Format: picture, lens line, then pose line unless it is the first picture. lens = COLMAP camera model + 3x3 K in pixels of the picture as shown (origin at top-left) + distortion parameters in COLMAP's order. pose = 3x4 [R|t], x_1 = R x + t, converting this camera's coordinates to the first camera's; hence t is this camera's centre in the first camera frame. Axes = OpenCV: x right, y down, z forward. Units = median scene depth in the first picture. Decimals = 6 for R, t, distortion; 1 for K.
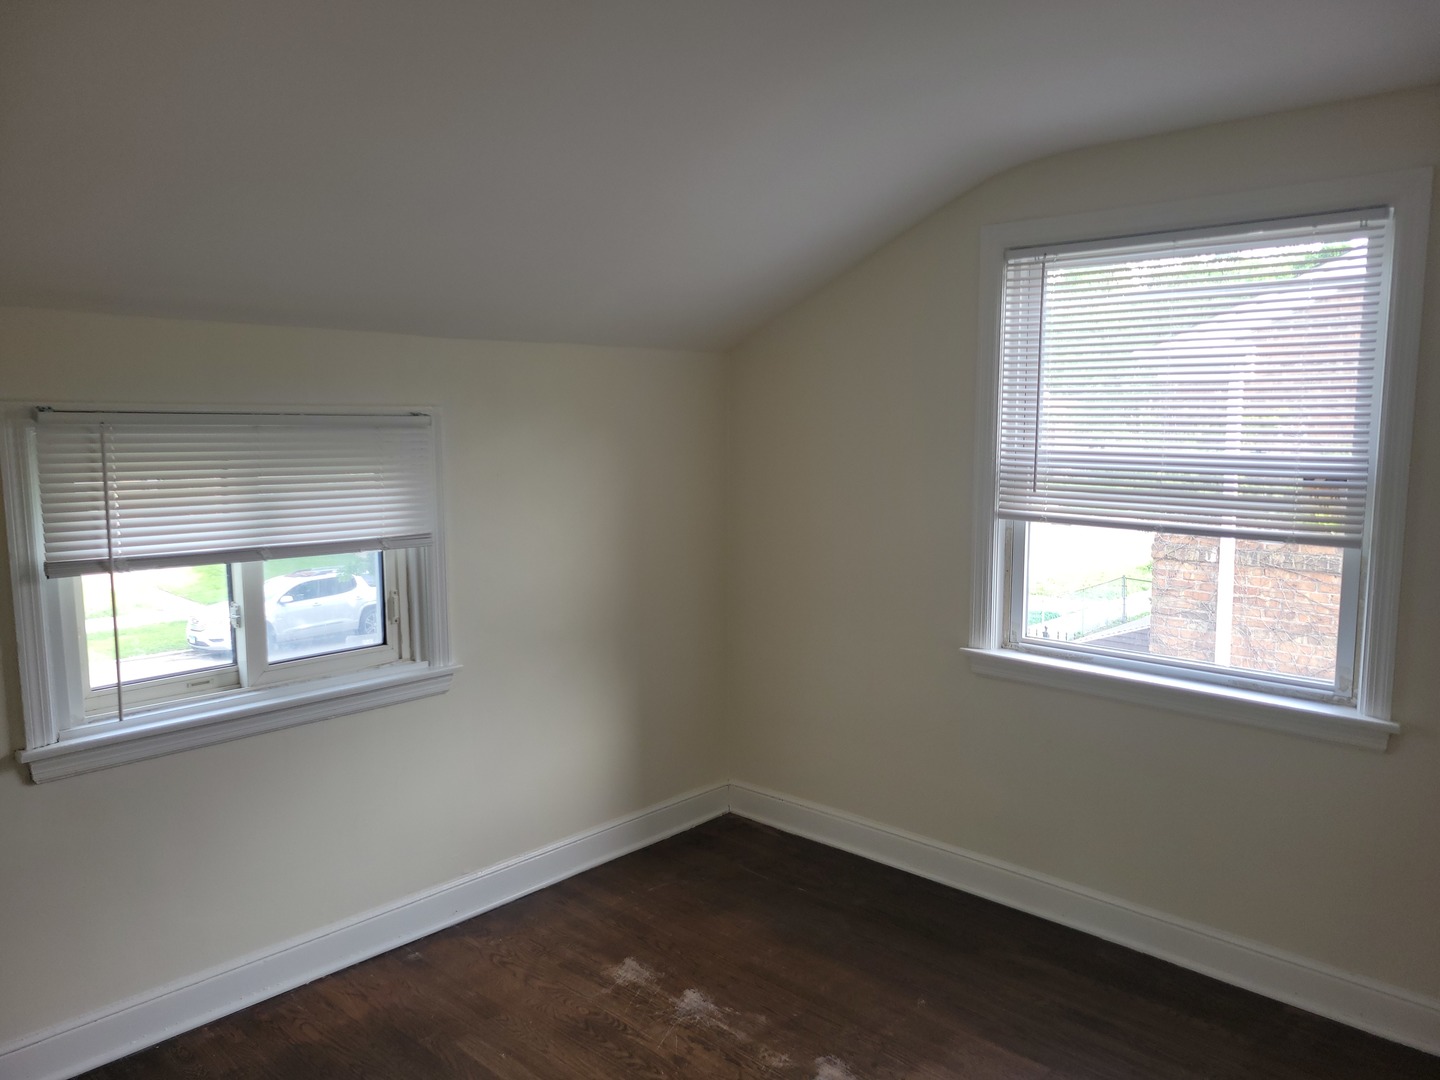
lens RADIAL K [[1083.0, 0, 729.3], [0, 1083.0, 545.2], [0, 0, 1]] dist [0.057342, -0.057132]
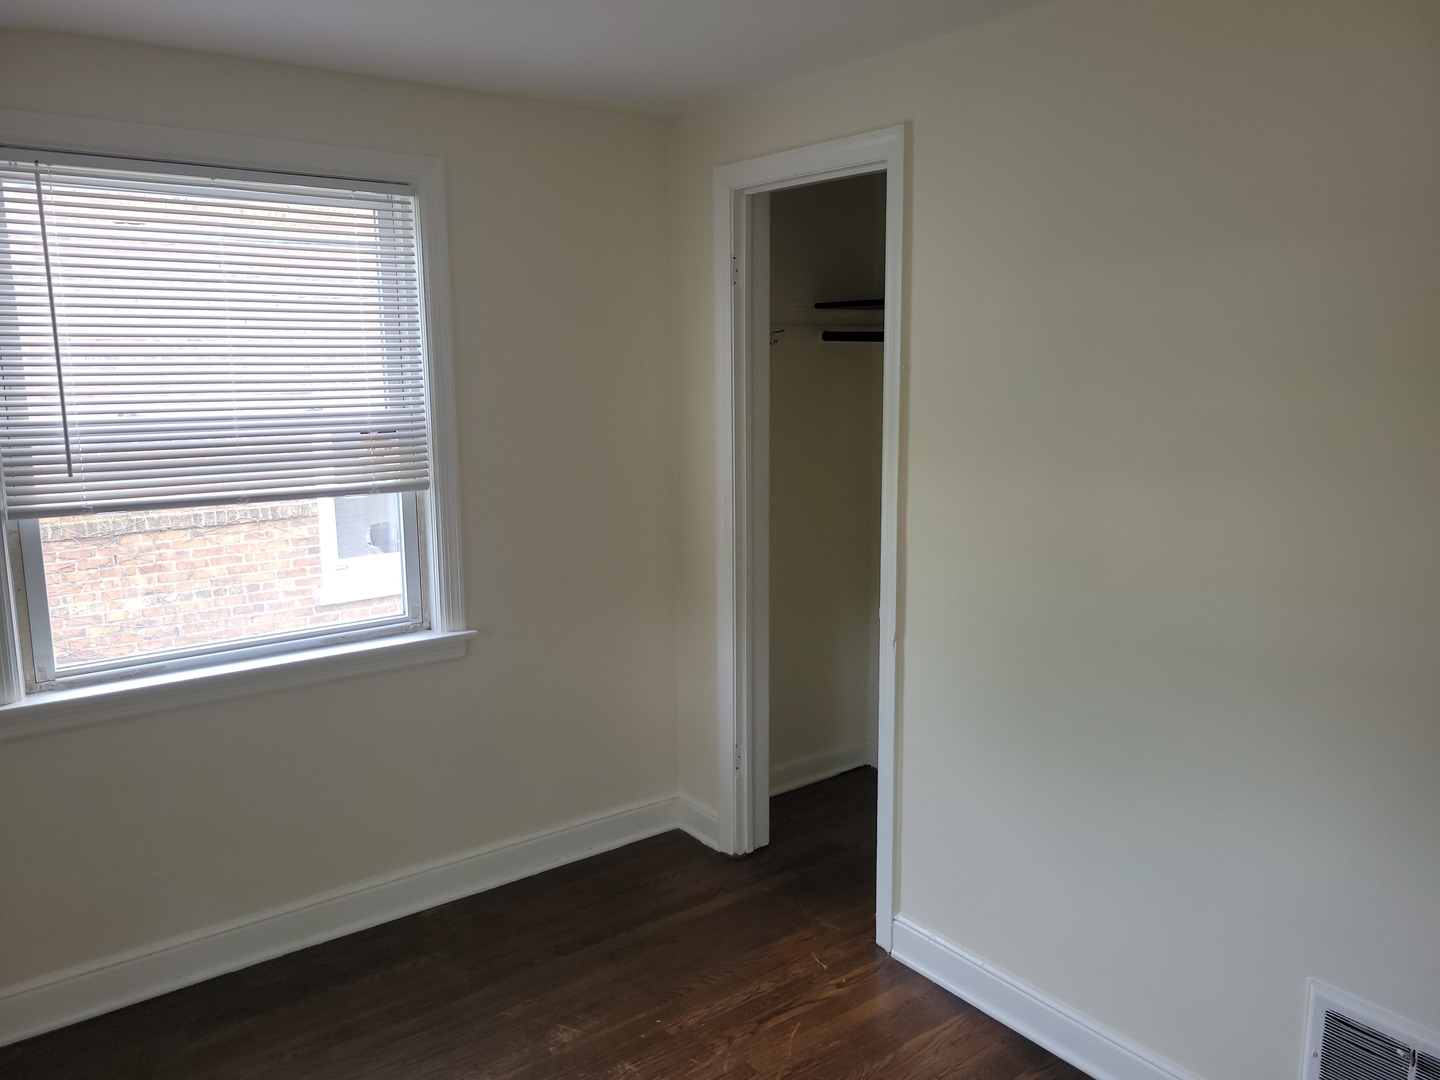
lens RADIAL K [[1073.6, 0, 719.5], [0, 1073.6, 525.5], [0, 0, 1]] dist [0.060205, -0.058330]
pose [[0.177801, -0.153072, 0.972088, -0.440993], [0.129115, 0.982917, 0.131161, -0.065151], [-0.975559, 0.102191, 0.194528, 0.471985]]
